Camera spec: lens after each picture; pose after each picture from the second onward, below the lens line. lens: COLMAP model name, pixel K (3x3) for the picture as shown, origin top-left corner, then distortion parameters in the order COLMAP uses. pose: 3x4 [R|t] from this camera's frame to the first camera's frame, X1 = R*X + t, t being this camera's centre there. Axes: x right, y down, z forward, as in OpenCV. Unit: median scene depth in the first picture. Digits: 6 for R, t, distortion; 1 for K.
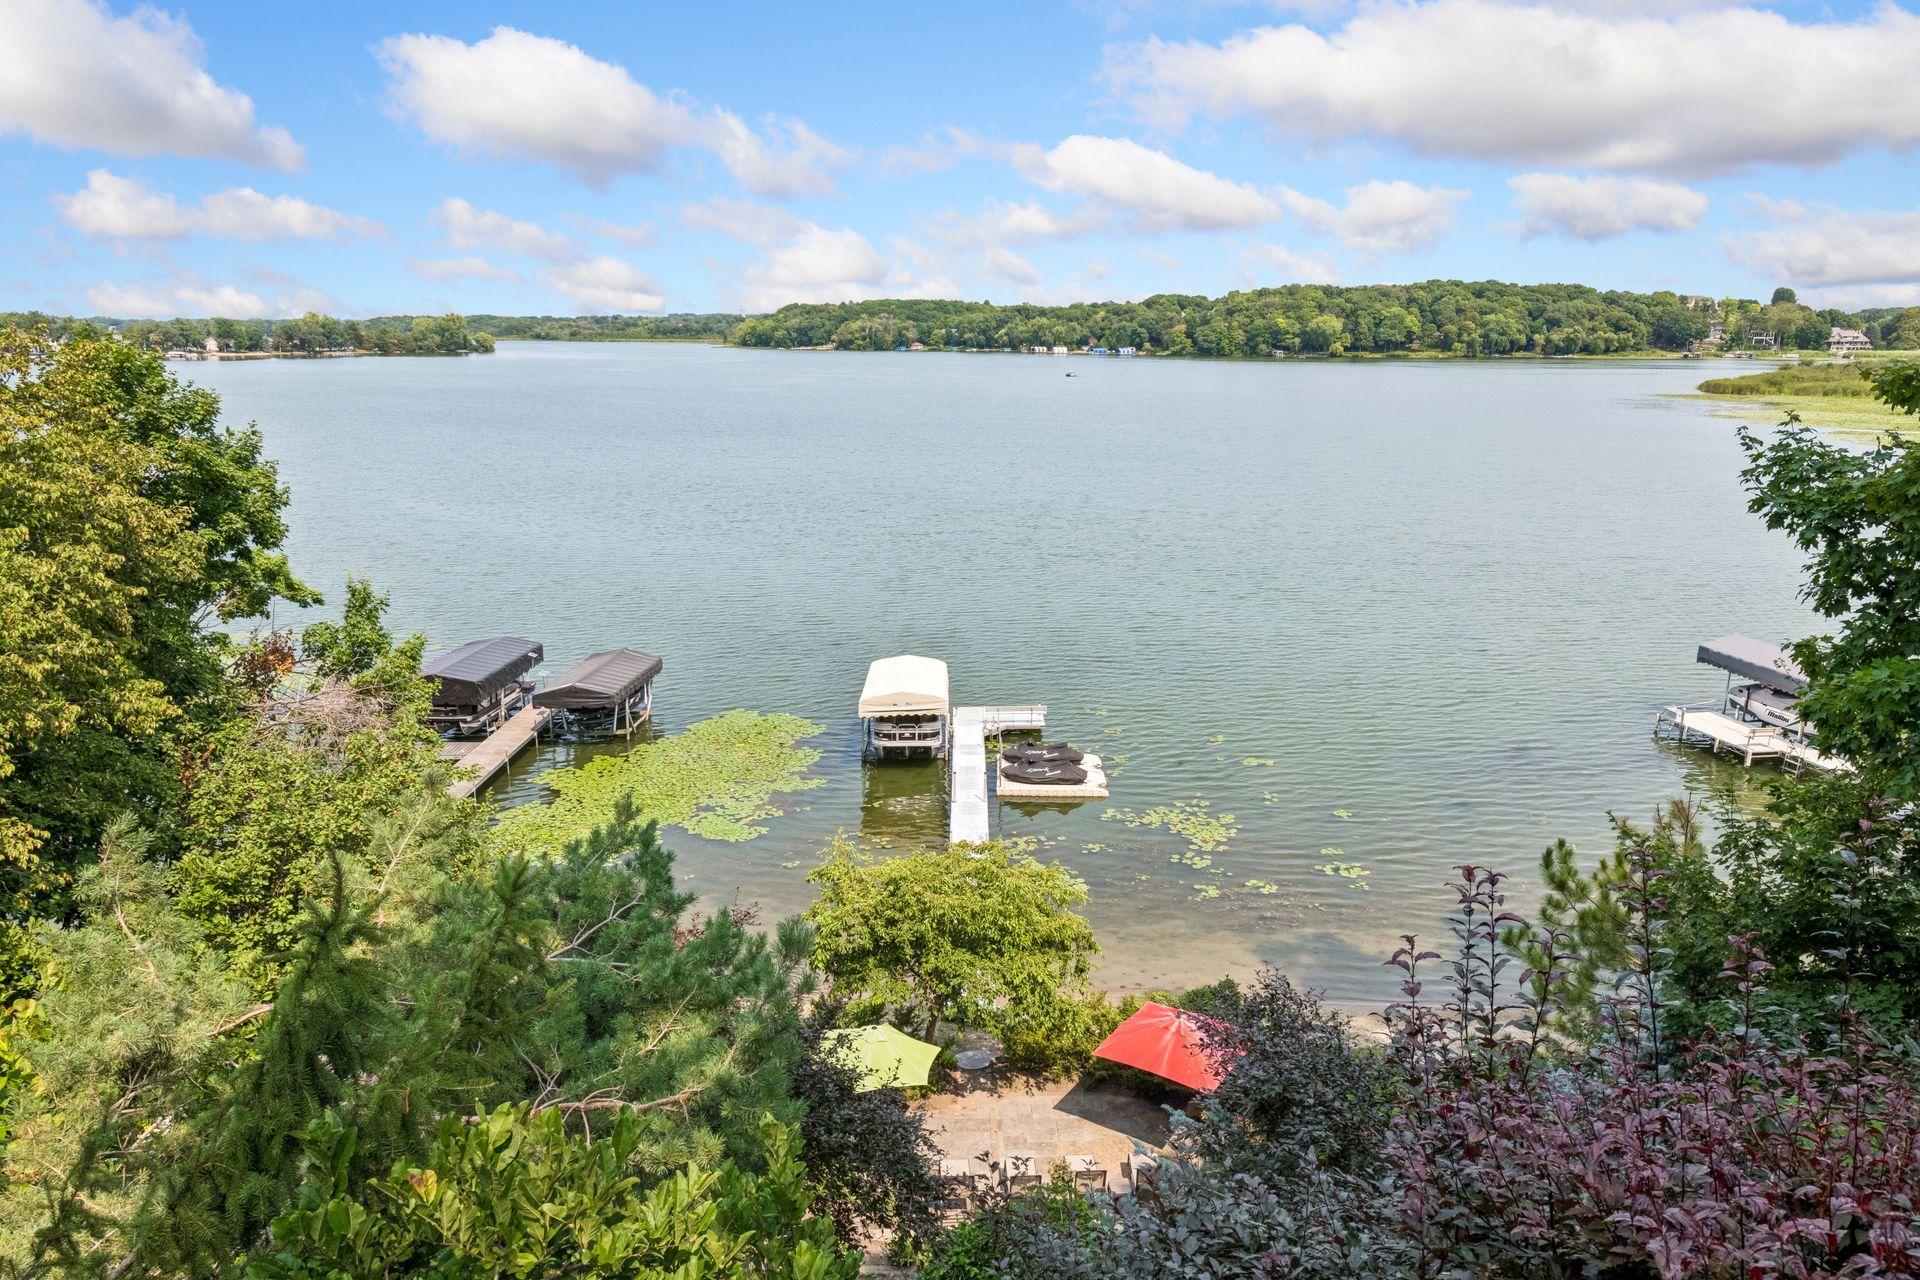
lens RADIAL K [[1252.5, 0, 960.0], [0, 1252.5, 640.0], [0, 0, 1]] dist [0.004509, 0.000778]
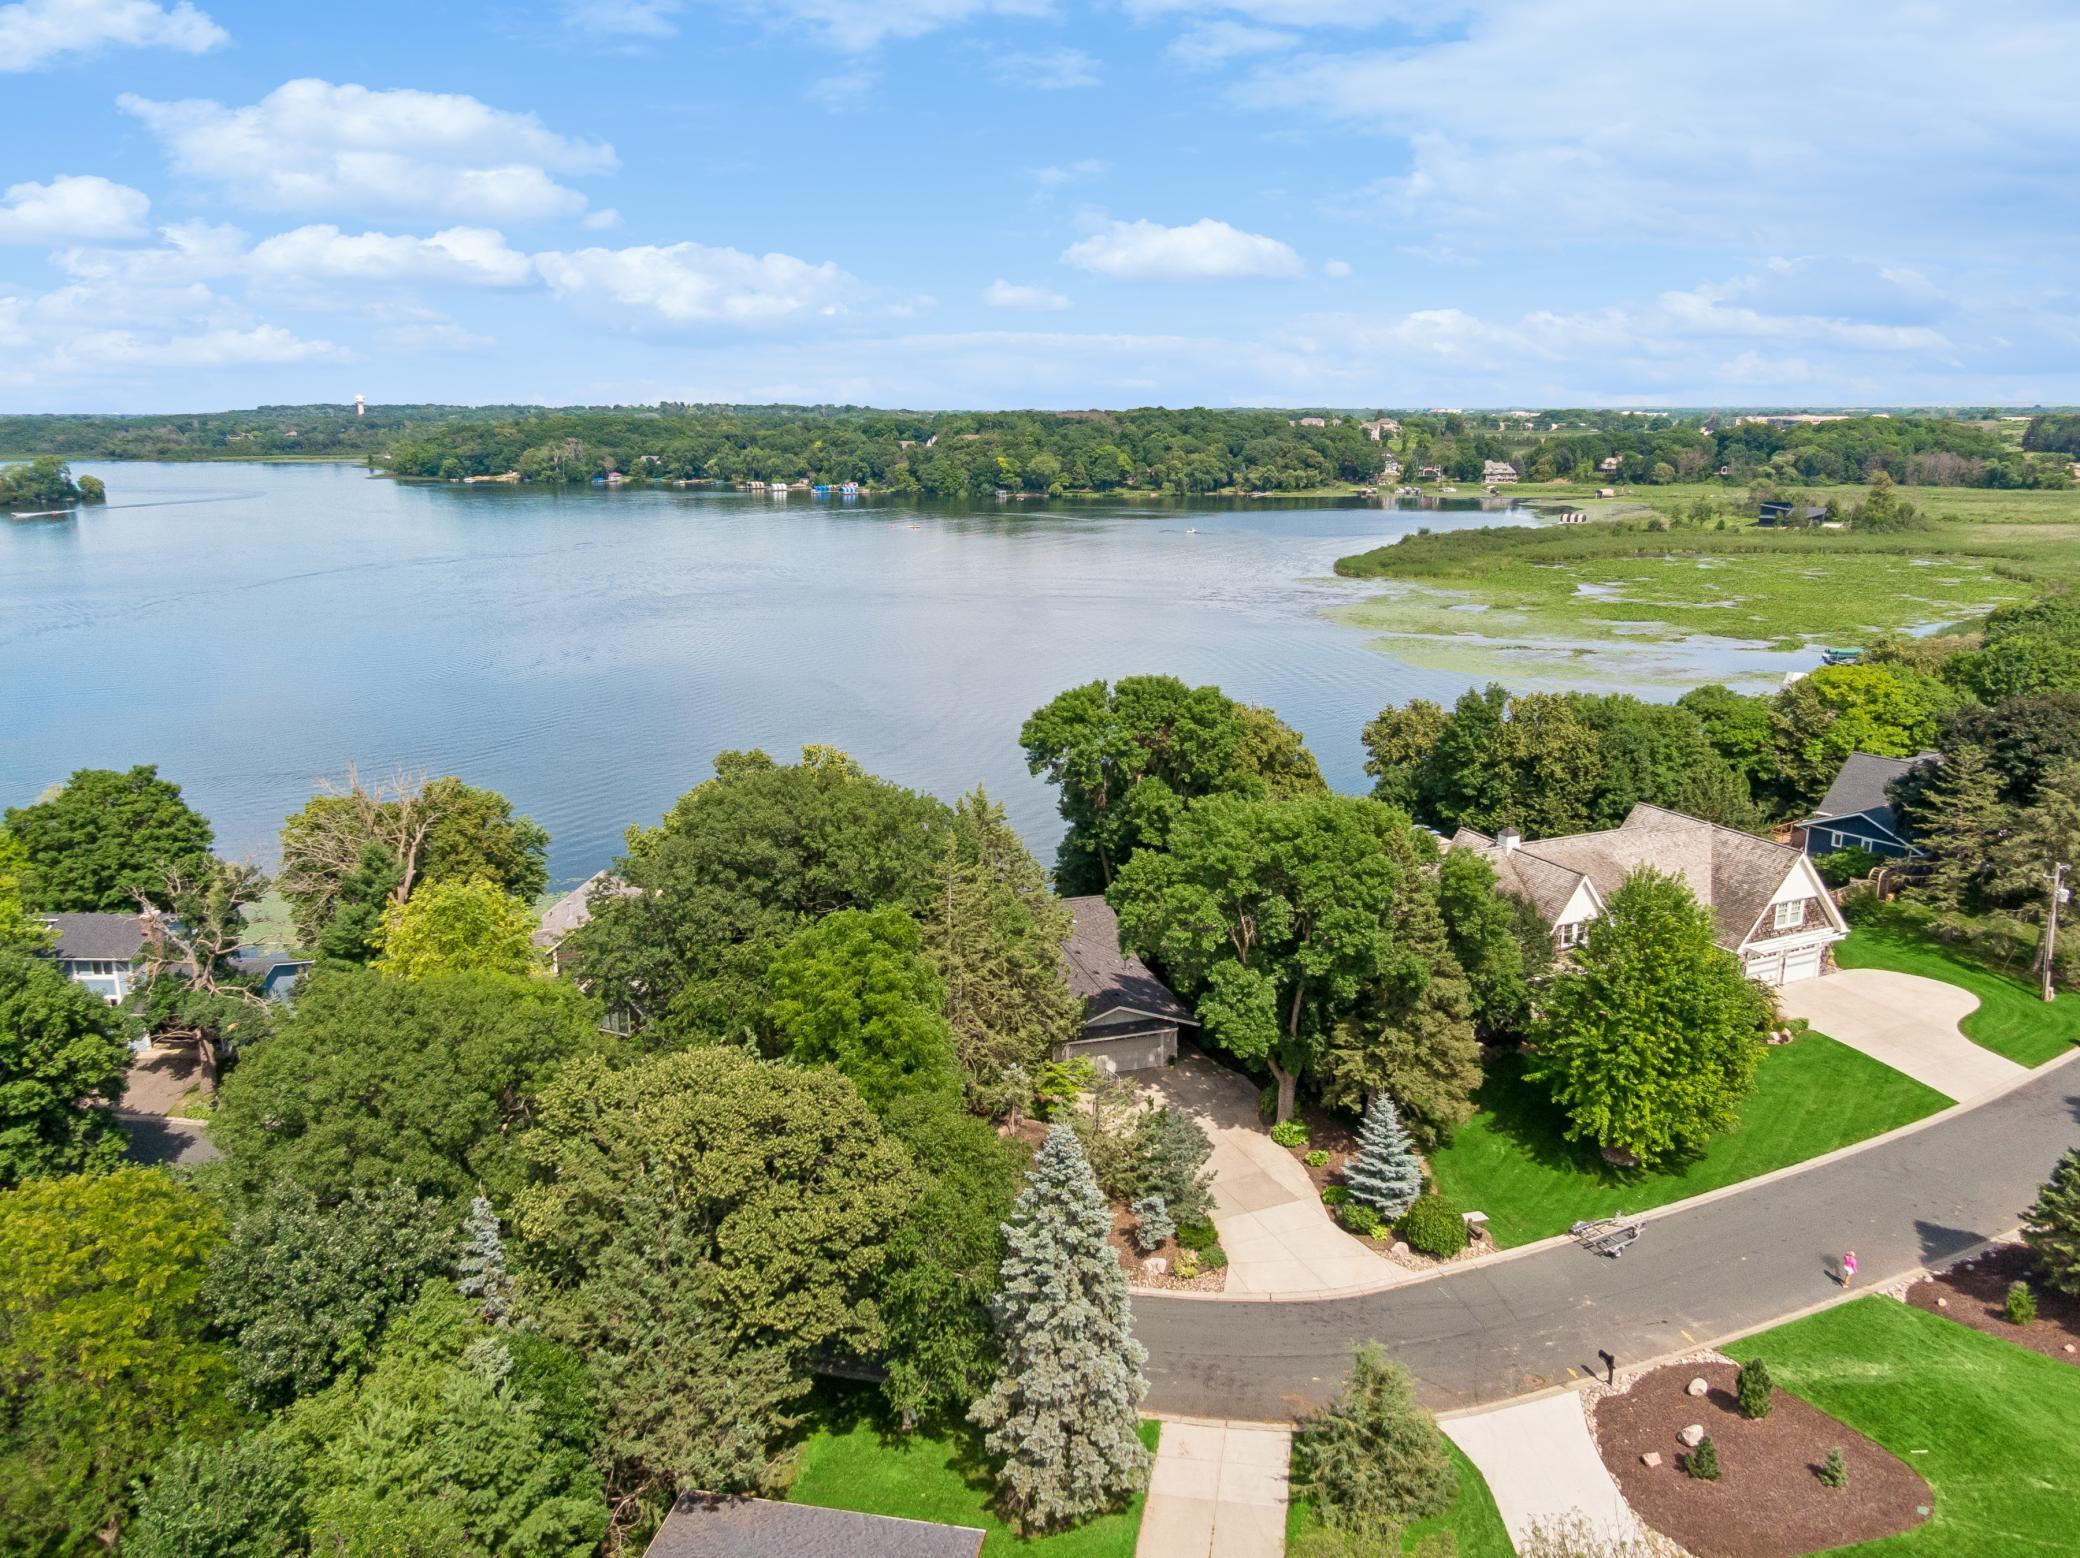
lens RADIAL K [[1483.5, 0, 1046.0], [0, 1483.5, 786.7], [0, 0, 1]] dist [0.053062, -0.084698]
pose [[0.964230, -0.067691, 0.256278, -0.033713], [0.065956, 0.997704, 0.015369, -0.008393], [-0.256730, 0.002084, 0.966481, -0.164738]]
